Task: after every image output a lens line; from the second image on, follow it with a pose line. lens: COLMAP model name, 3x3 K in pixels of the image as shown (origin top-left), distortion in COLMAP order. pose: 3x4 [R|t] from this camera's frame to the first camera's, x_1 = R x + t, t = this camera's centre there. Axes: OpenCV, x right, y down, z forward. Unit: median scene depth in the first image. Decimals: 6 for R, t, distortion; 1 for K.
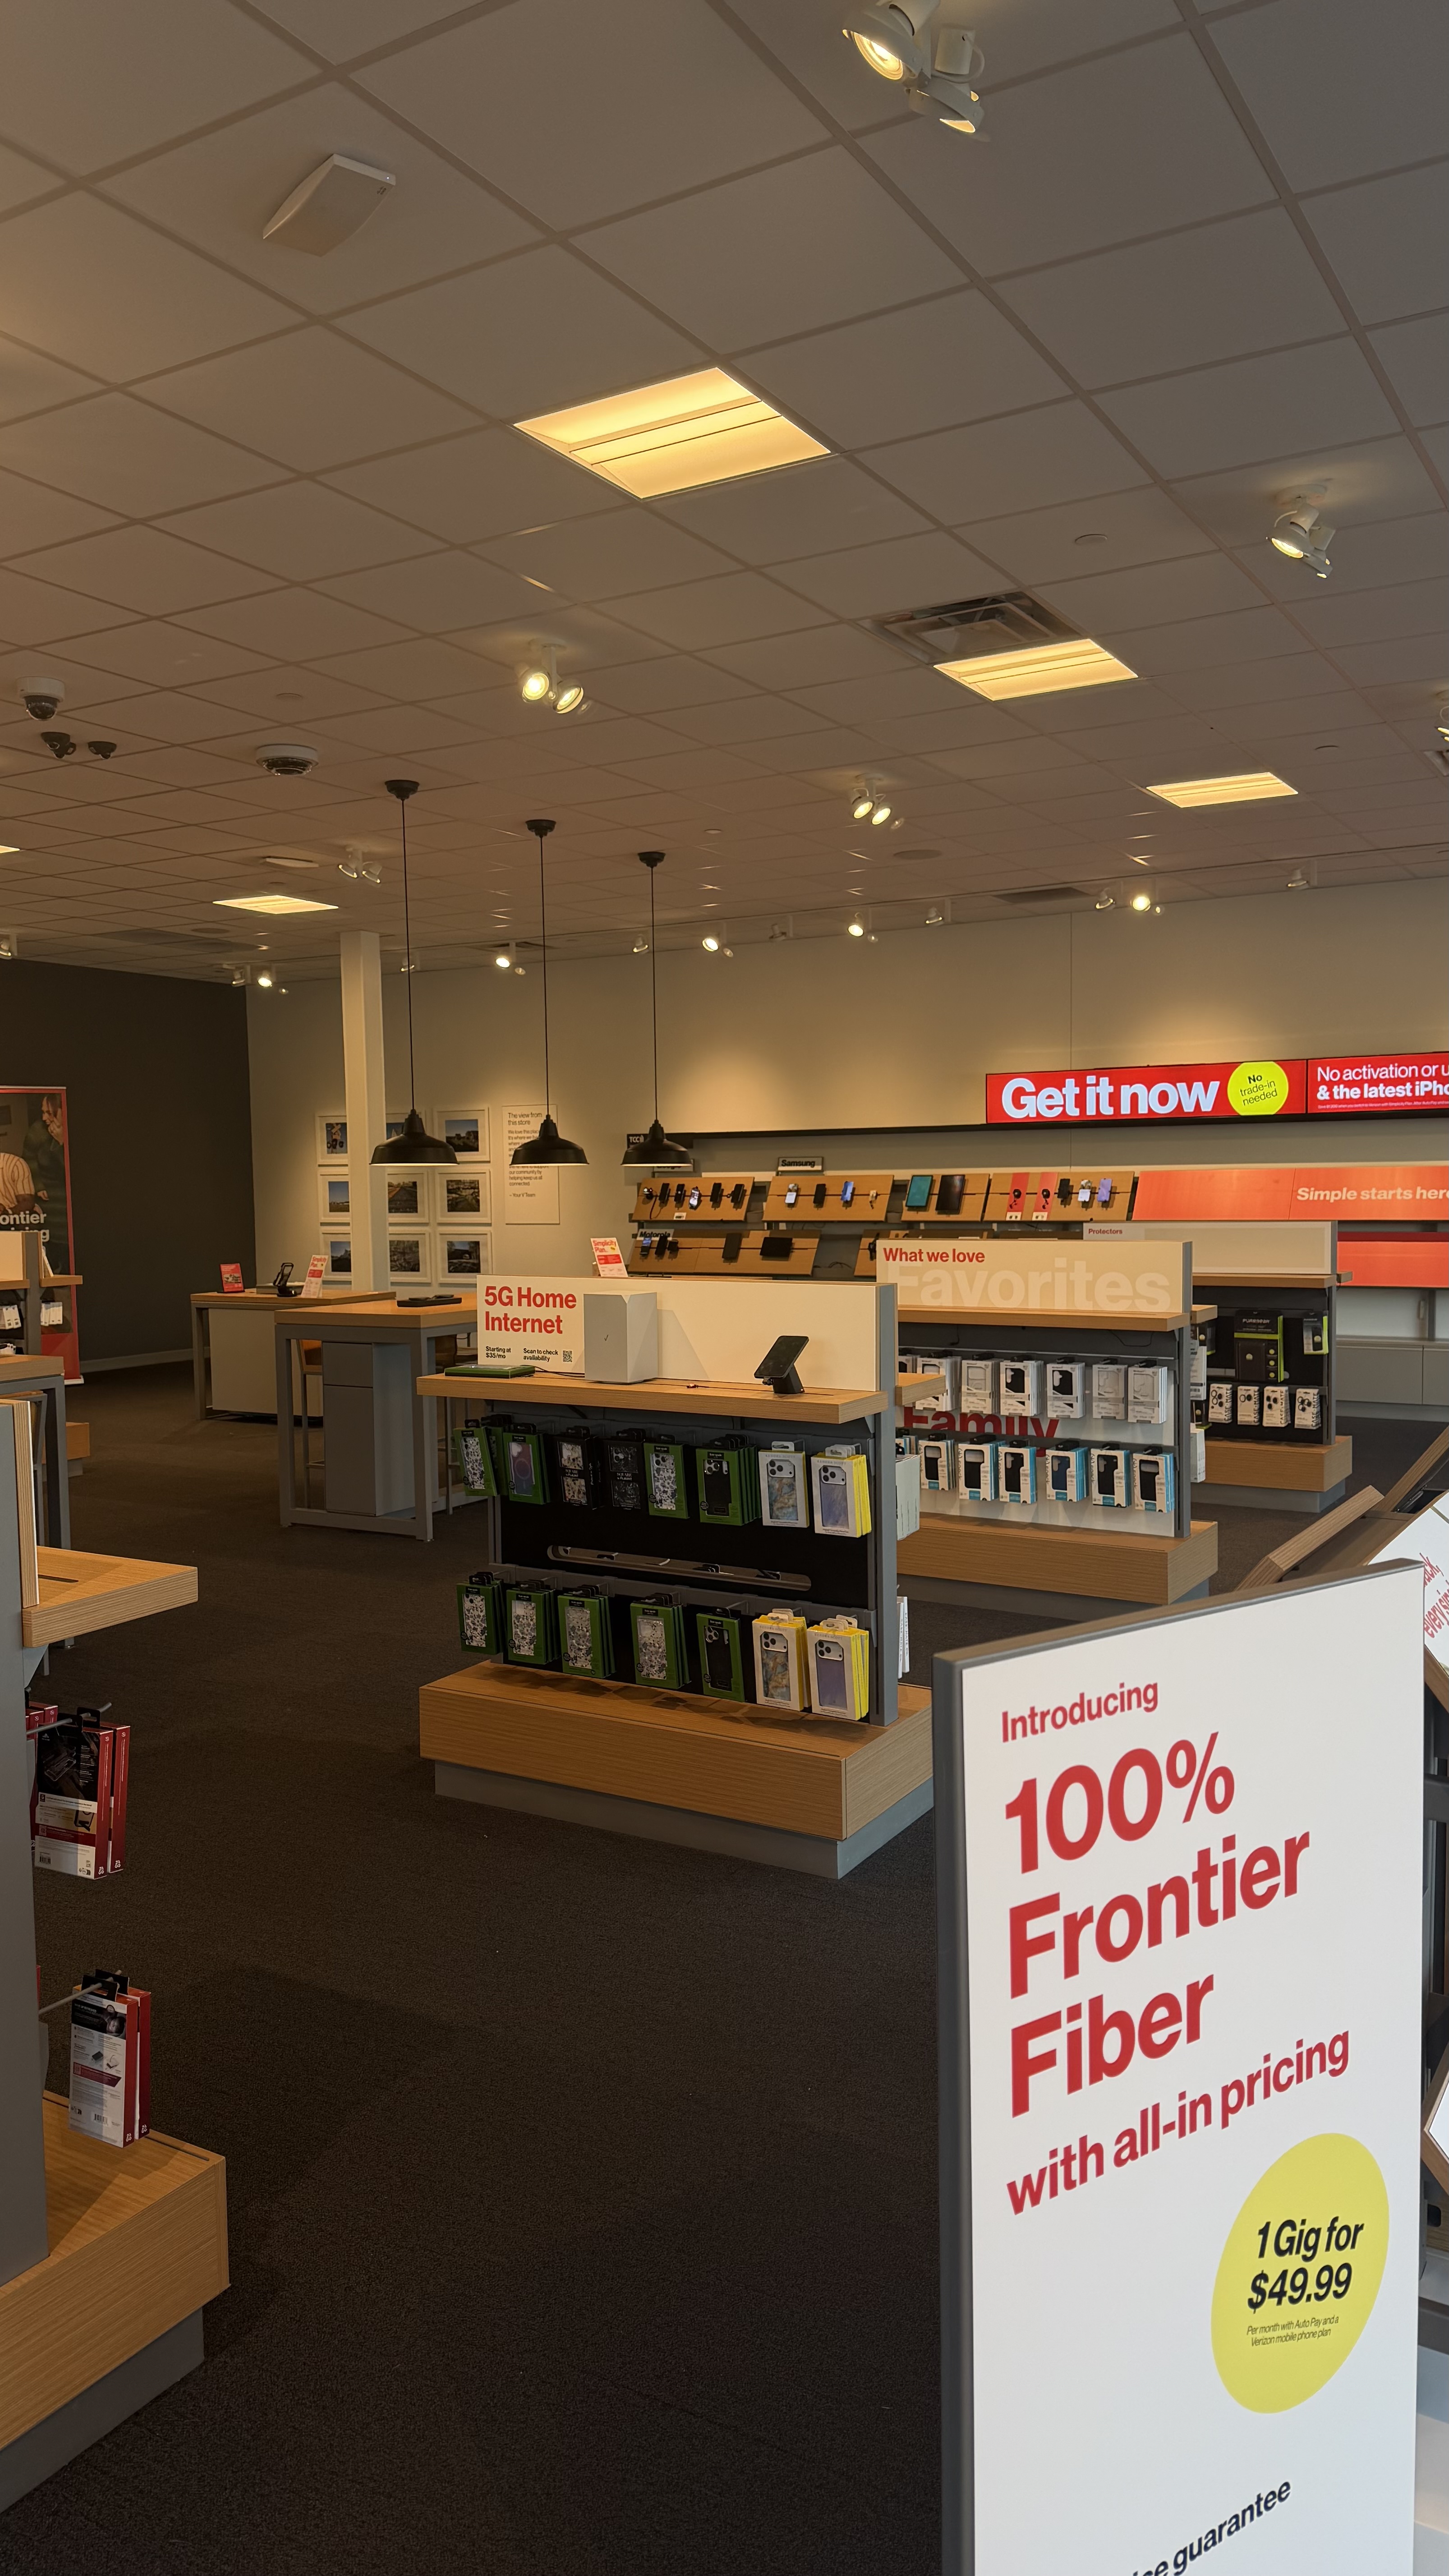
lens RADIAL K [[1799.2, 0, 724.5], [0, 1799.2, 1288.0], [0, 0, 1]] dist [0.206225, -0.410186]
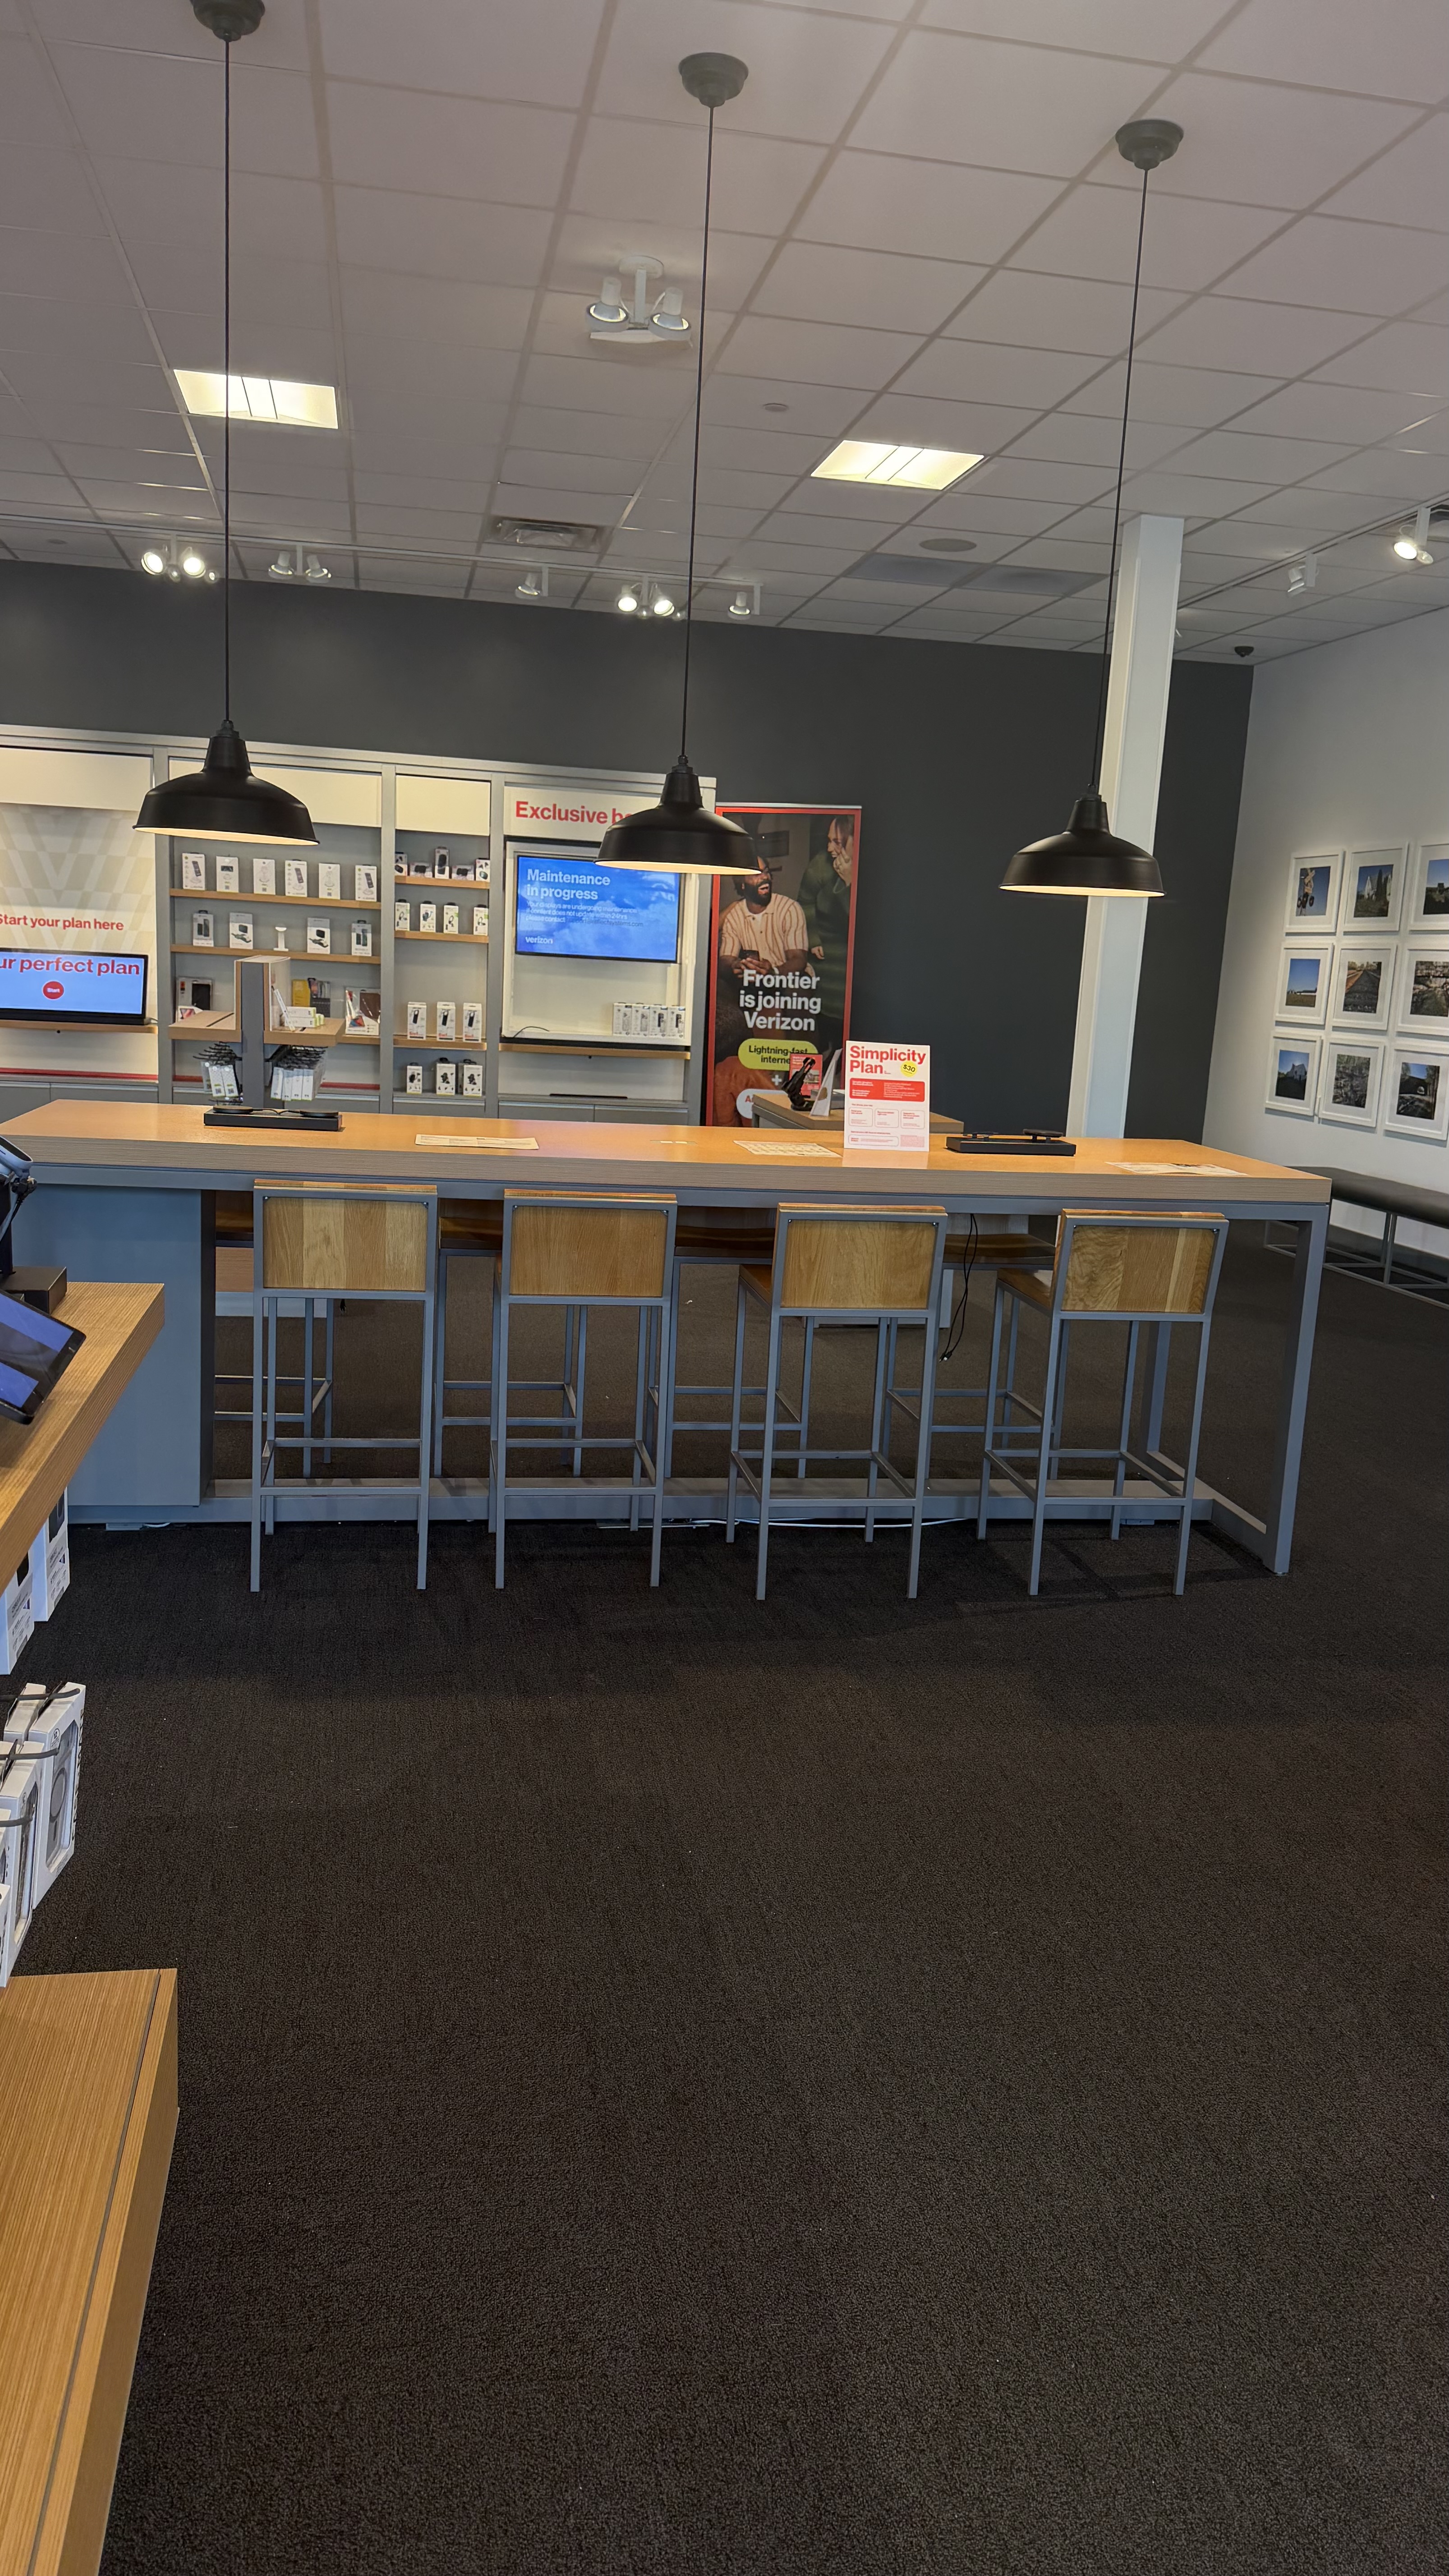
lens RADIAL K [[1799.2, 0, 724.5], [0, 1799.2, 1288.0], [0, 0, 1]] dist [0.206225, -0.410186]
pose [[0.643381, 0.186859, -0.742391, 0.196517], [-0.107178, 0.982189, 0.154332, -0.025228], [0.758007, -0.019726, 0.651948, 0.471406]]
